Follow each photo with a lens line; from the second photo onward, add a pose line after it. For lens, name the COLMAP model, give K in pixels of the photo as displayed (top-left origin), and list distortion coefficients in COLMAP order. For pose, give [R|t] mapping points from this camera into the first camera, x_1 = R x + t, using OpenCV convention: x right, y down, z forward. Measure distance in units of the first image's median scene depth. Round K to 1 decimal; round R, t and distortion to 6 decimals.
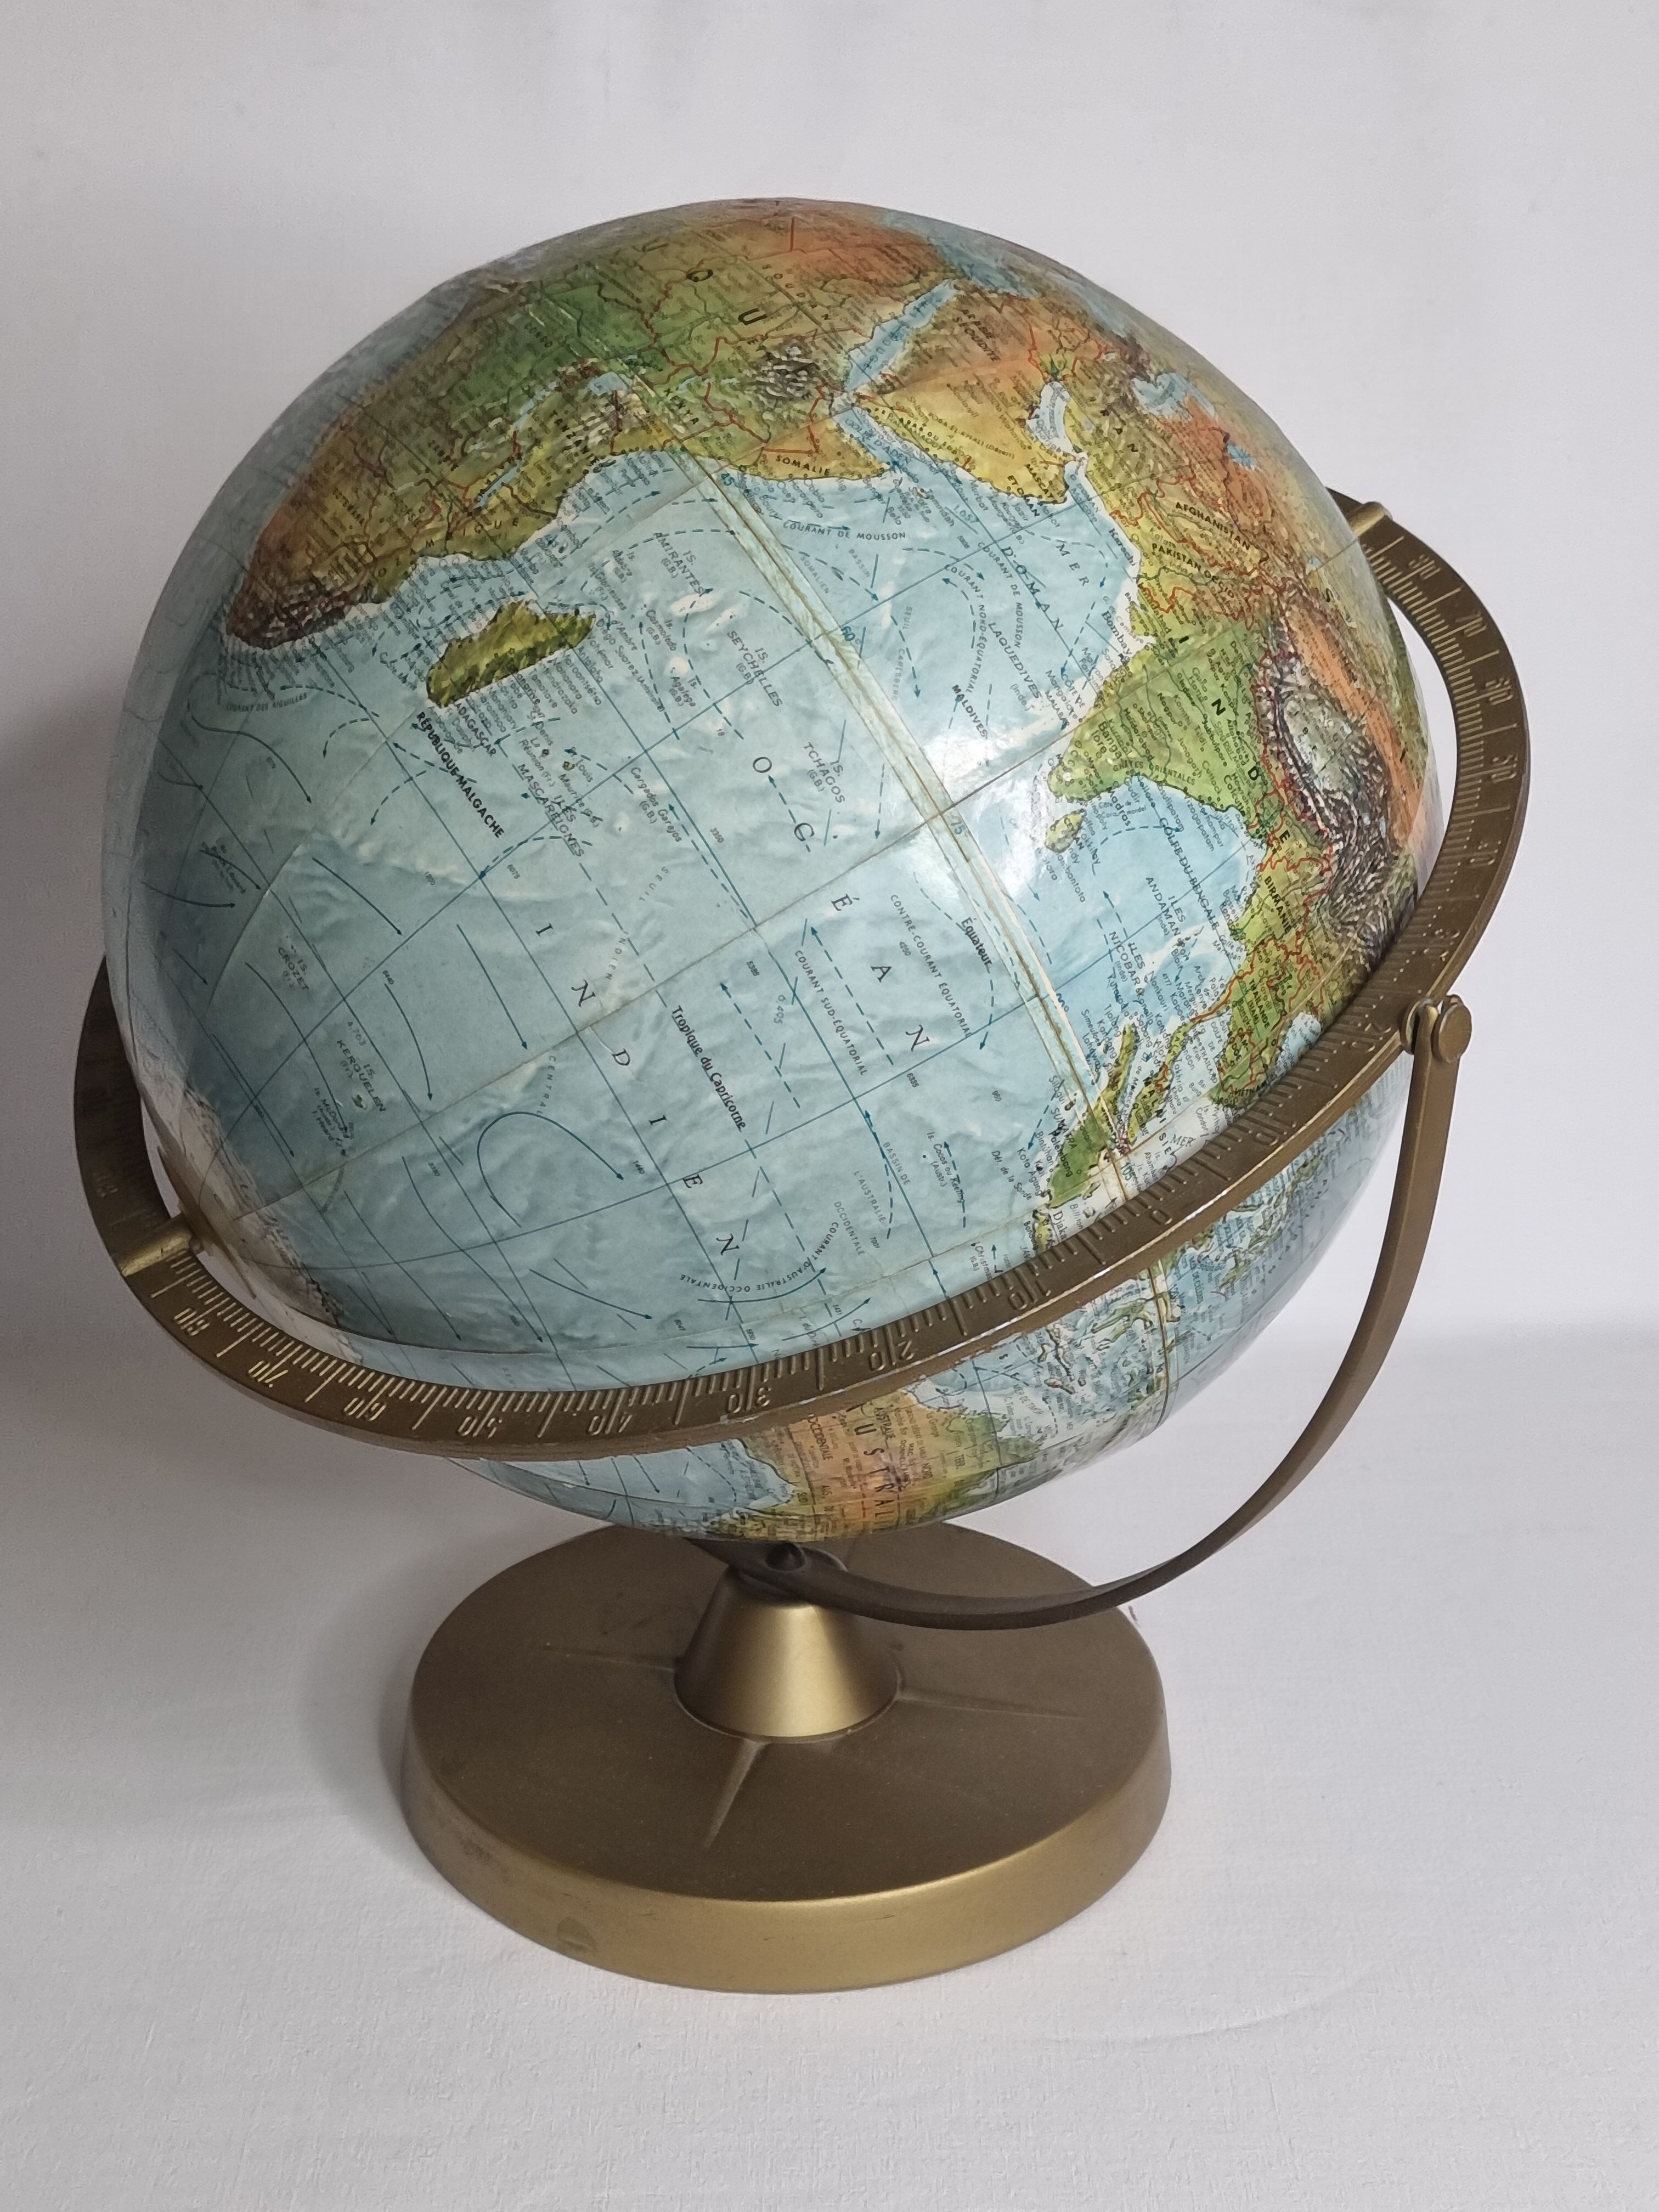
lens RADIAL K [[3132.7, 0, 877.7], [0, 3132.7, 1107.4], [0, 0, 1]] dist [0.049296, 0.000000]
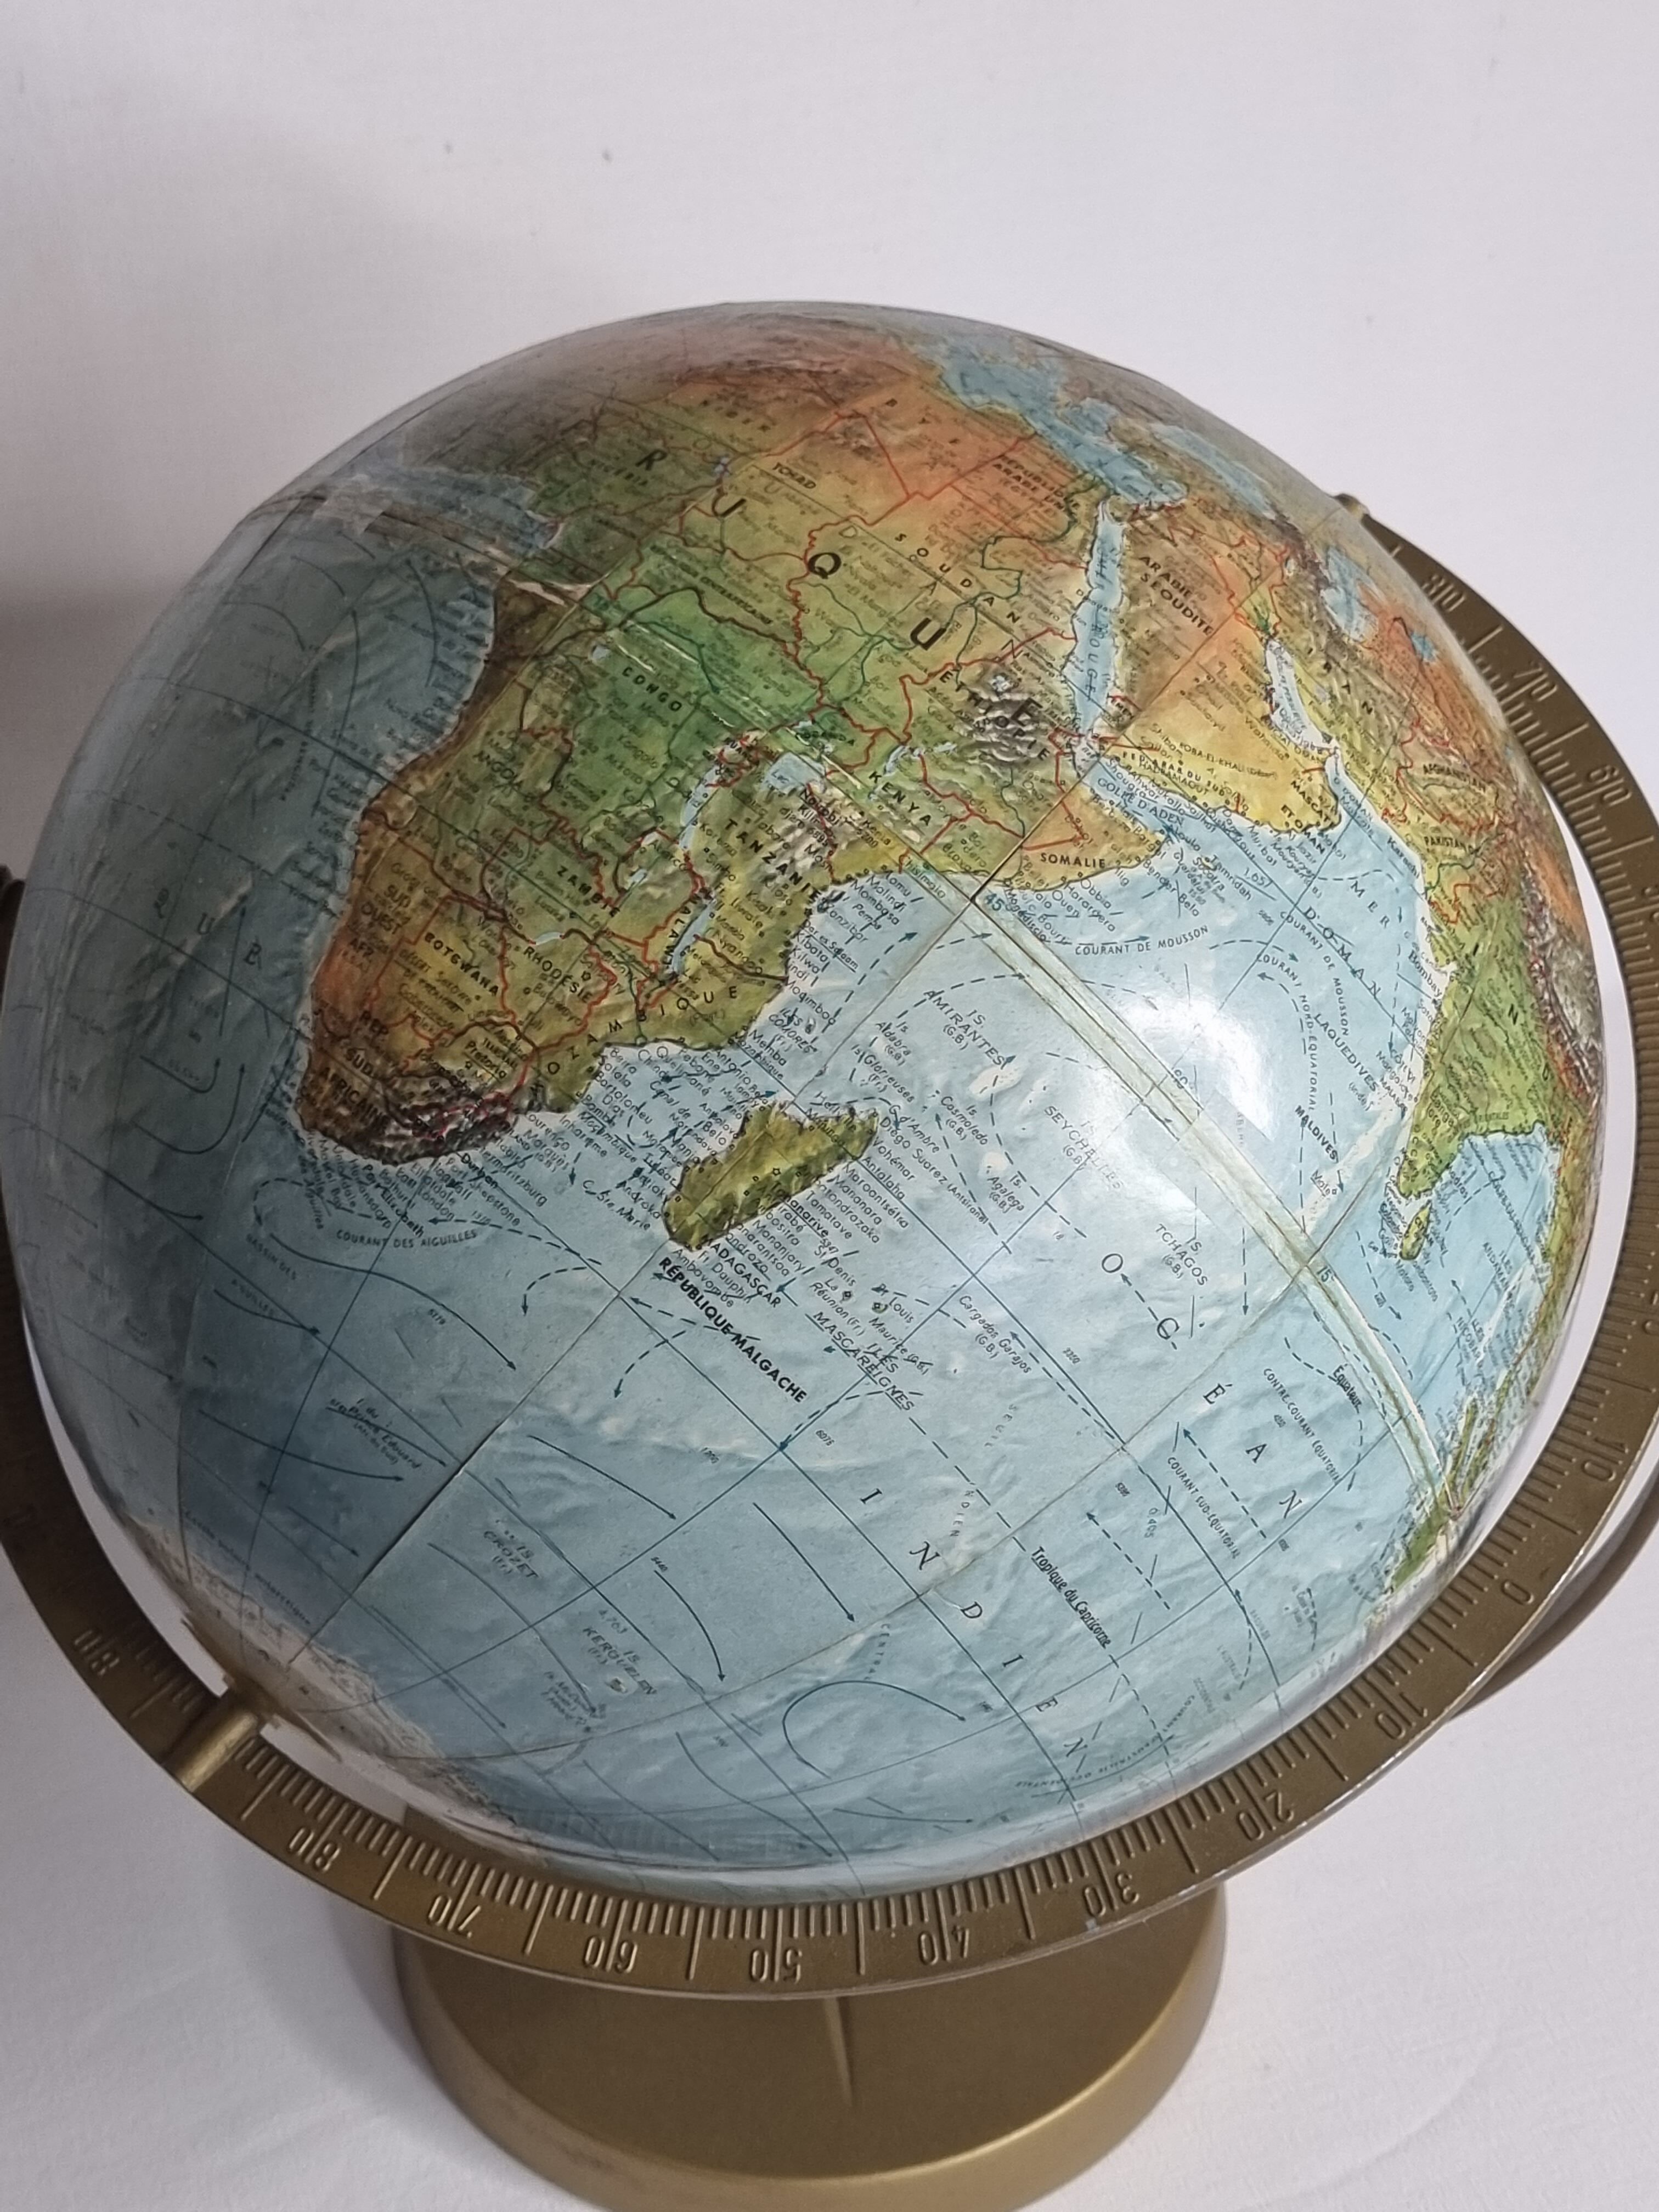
lens RADIAL K [[3162.8, 0, 845.1], [0, 3162.8, 1098.5], [0, 0, 1]] dist [0.041546, 0.000000]
pose [[0.939812, -0.205233, 0.273190, -0.302466], [0.126004, 0.951336, 0.281218, -0.370680], [-0.317610, -0.229869, 0.919937, 0.257006]]
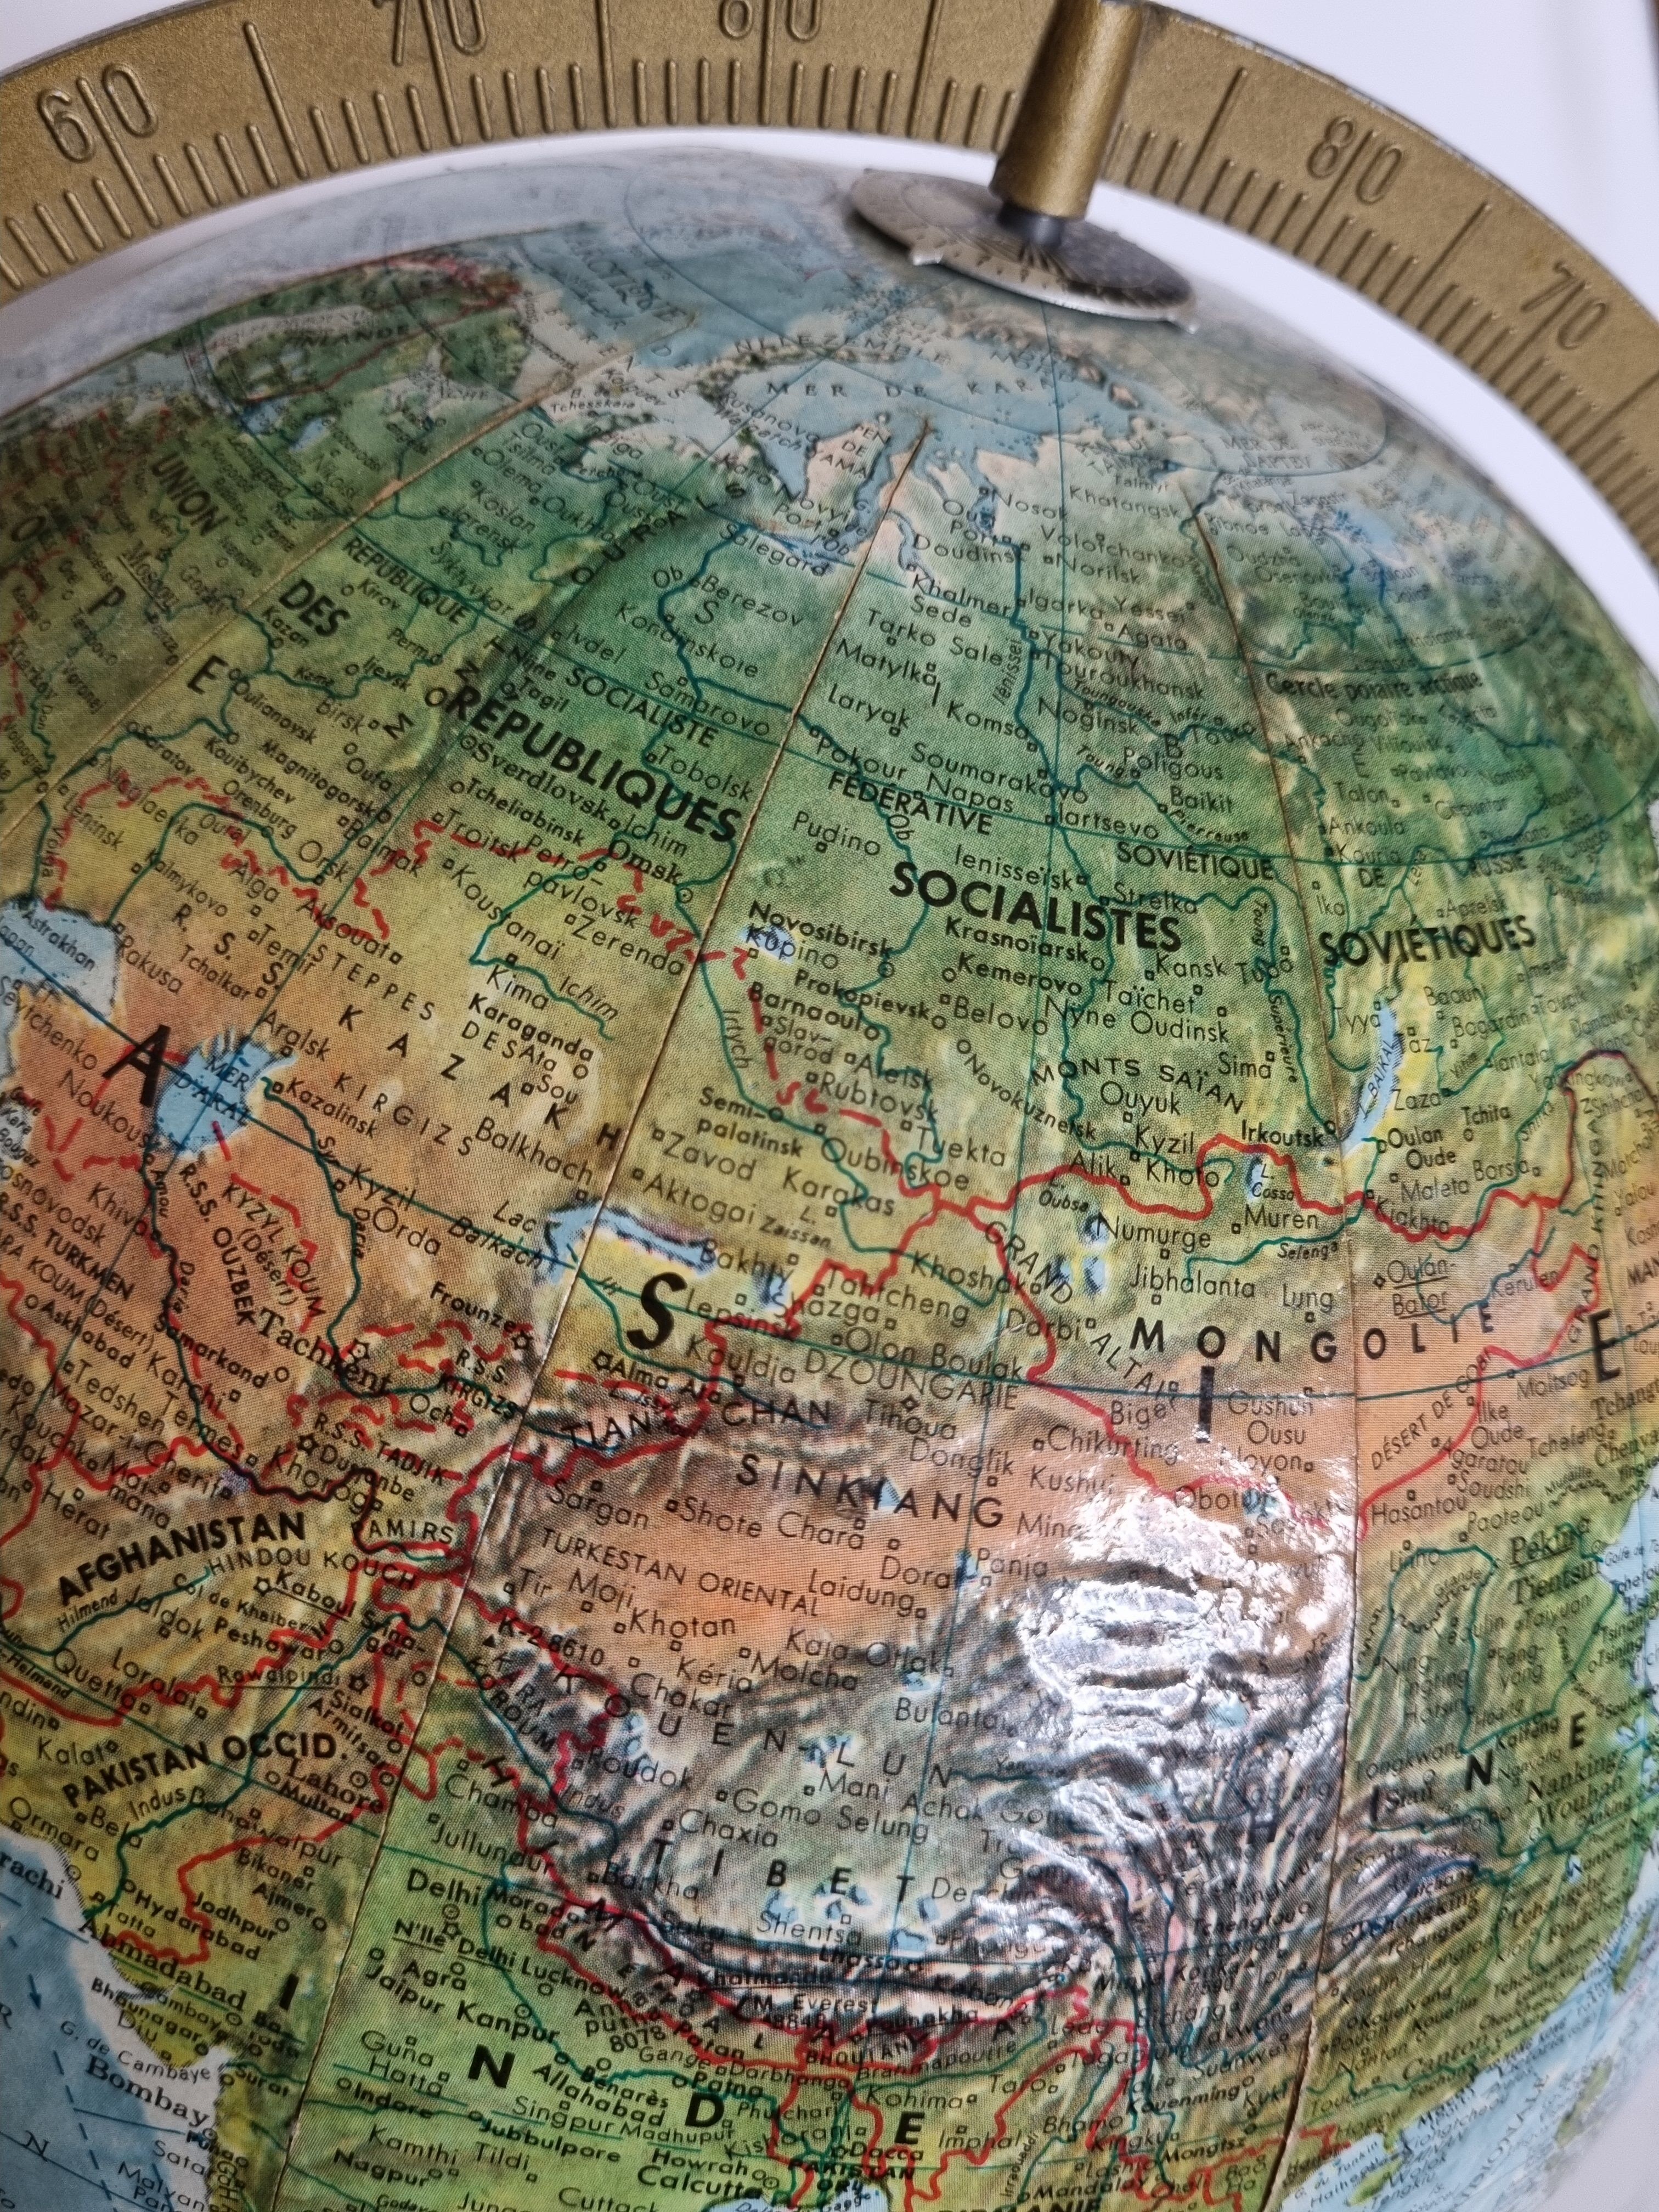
lens RADIAL K [[1688.1, 0, 841.2], [0, 1688.1, 1128.9], [0, 0, 1]] dist [0.000992, 0.004730]
pose [[0.634270, -0.300929, -0.712140, 0.298386], [0.679587, 0.656188, 0.327991, -0.230972], [0.368596, -0.691997, 0.620707, 0.967171]]
